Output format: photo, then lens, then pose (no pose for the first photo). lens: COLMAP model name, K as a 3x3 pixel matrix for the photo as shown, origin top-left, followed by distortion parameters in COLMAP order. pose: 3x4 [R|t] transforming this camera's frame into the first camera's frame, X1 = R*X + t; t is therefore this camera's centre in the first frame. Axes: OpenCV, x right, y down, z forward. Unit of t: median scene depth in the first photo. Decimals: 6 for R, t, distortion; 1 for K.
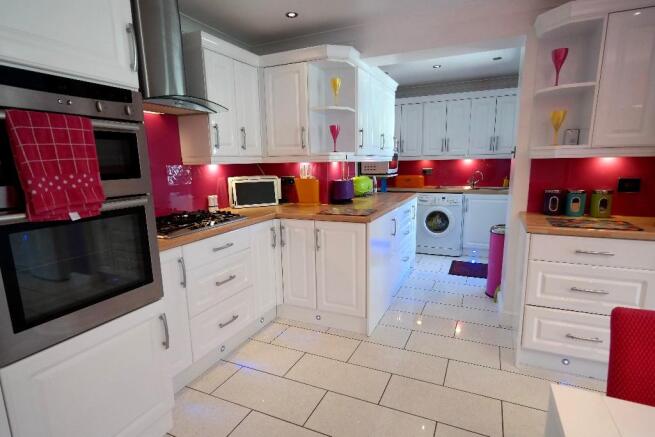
lens RADIAL K [[348.8, 0, 326.8], [0, 348.8, 226.8], [0, 0, 1]] dist [-0.002350, 0.012324]
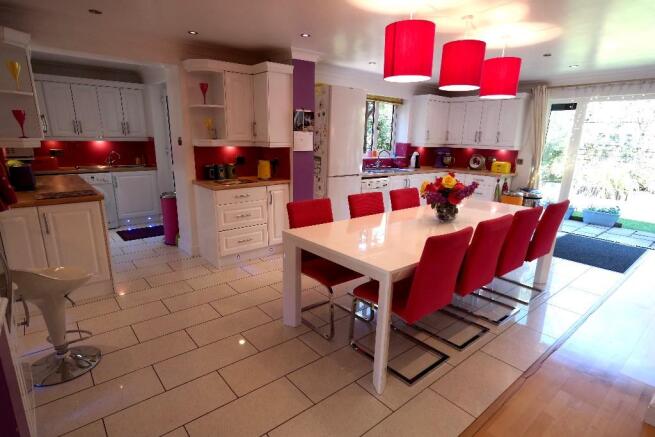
lens RADIAL K [[348.8, 0, 326.8], [0, 348.8, 226.8], [0, 0, 1]] dist [-0.002350, 0.012324]
pose [[0.424735, -0.208150, 0.881064, -0.597031], [0.144973, 0.976289, 0.160759, -0.002971], [-0.893635, 0.059451, 0.444840, -0.218920]]
